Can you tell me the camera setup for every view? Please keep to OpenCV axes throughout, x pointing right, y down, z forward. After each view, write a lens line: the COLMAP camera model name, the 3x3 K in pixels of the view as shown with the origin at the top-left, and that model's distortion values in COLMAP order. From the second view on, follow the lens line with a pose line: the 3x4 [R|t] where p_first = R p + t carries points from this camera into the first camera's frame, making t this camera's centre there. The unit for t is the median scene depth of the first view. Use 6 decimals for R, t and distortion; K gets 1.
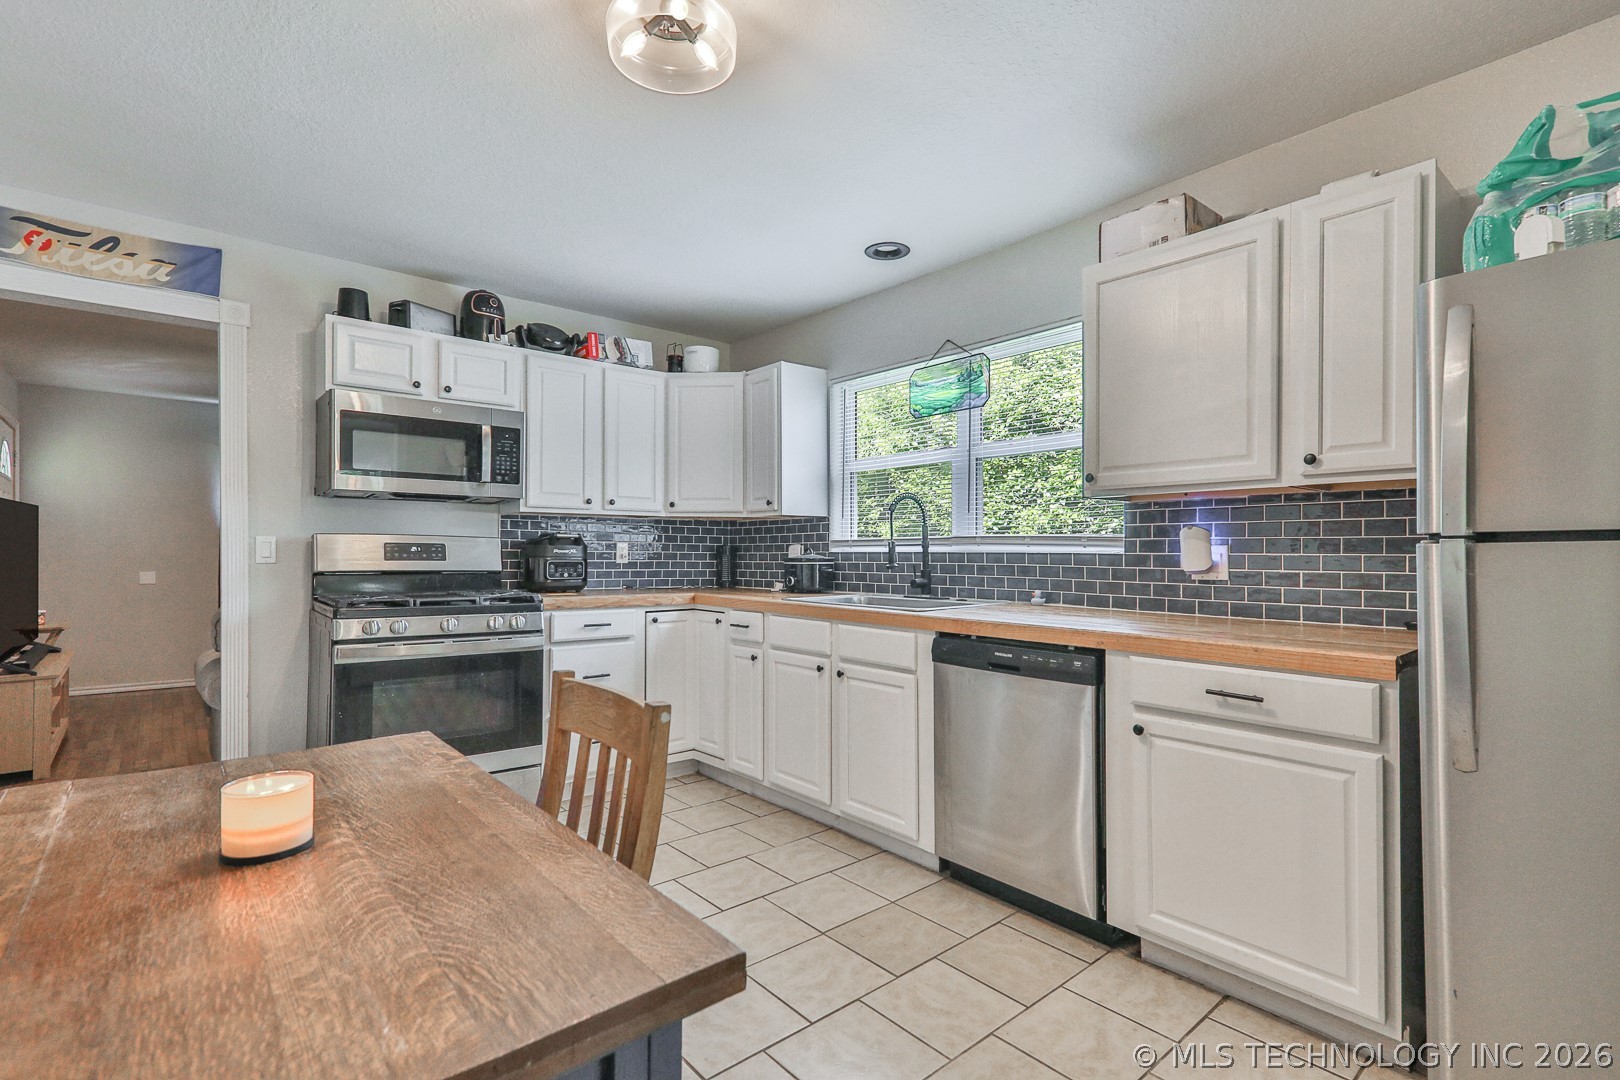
lens RADIAL K [[761.1, 0, 809.8], [0, 761.1, 549.9], [0, 0, 1]] dist [0.001654, 0.000182]
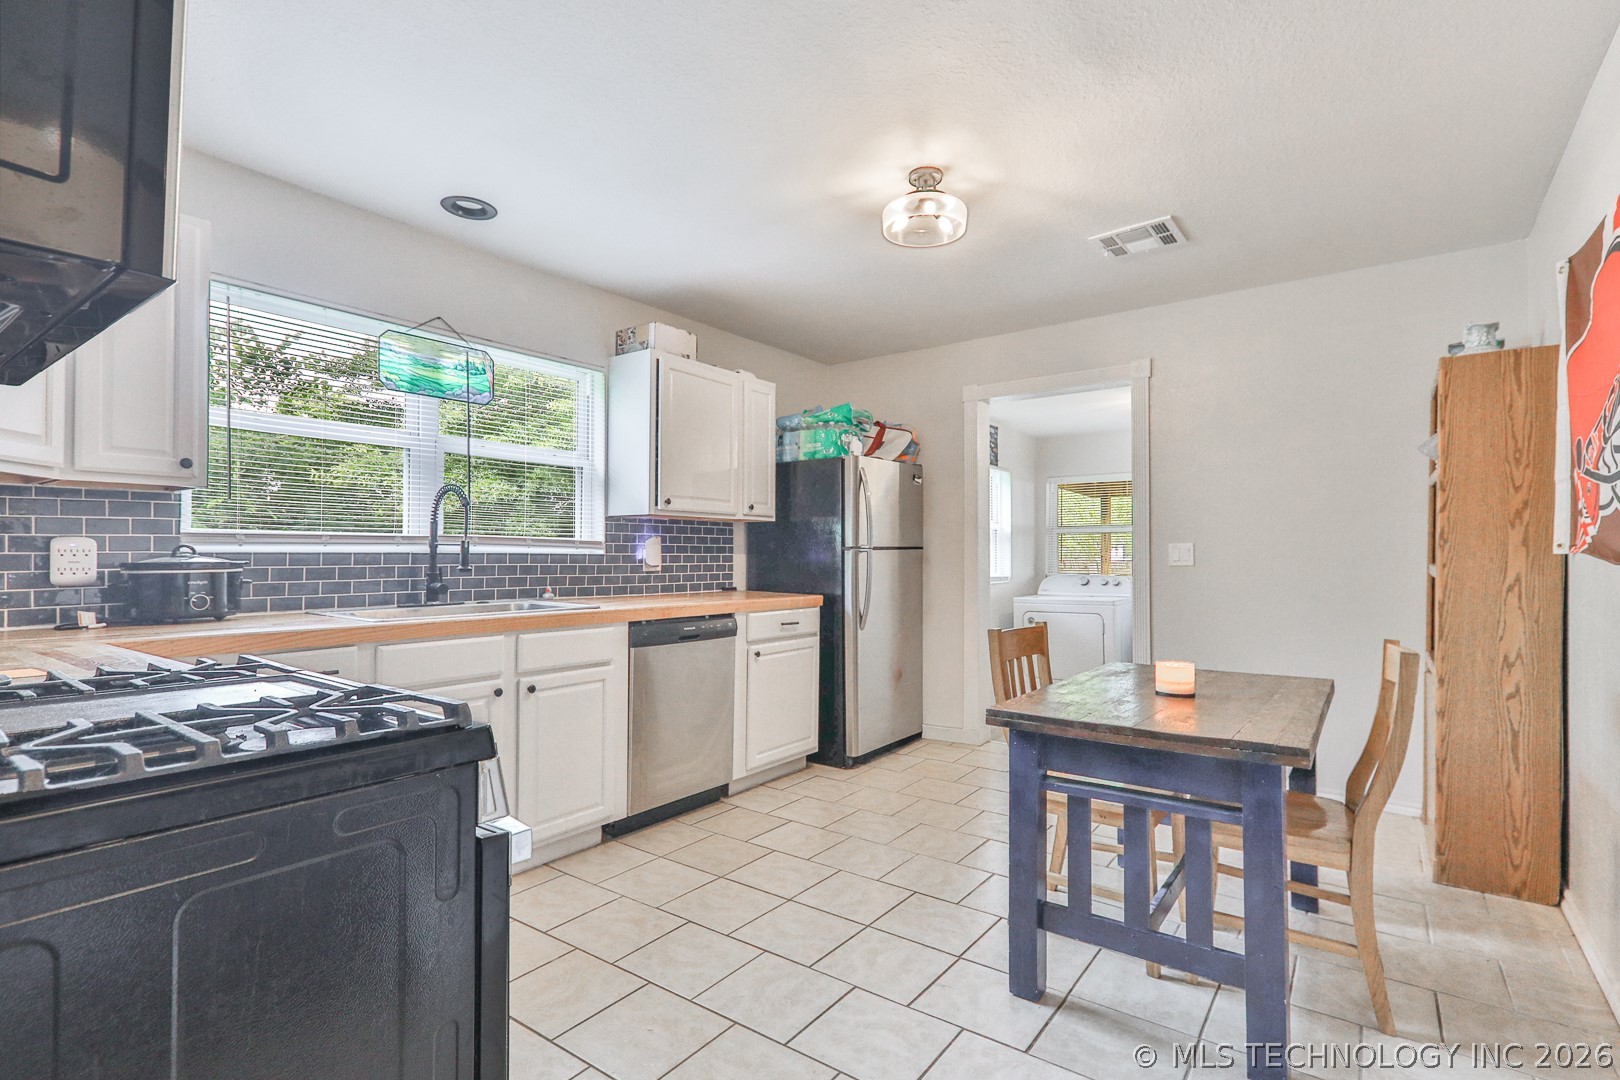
lens RADIAL K [[761.1, 0, 809.8], [0, 761.1, 549.9], [0, 0, 1]] dist [0.001654, 0.000182]
pose [[-0.225597, 0.003563, 0.974214, -0.993273], [-0.005440, 0.999973, -0.004917, 0.002162], [-0.974206, -0.006409, -0.225572, 0.967701]]
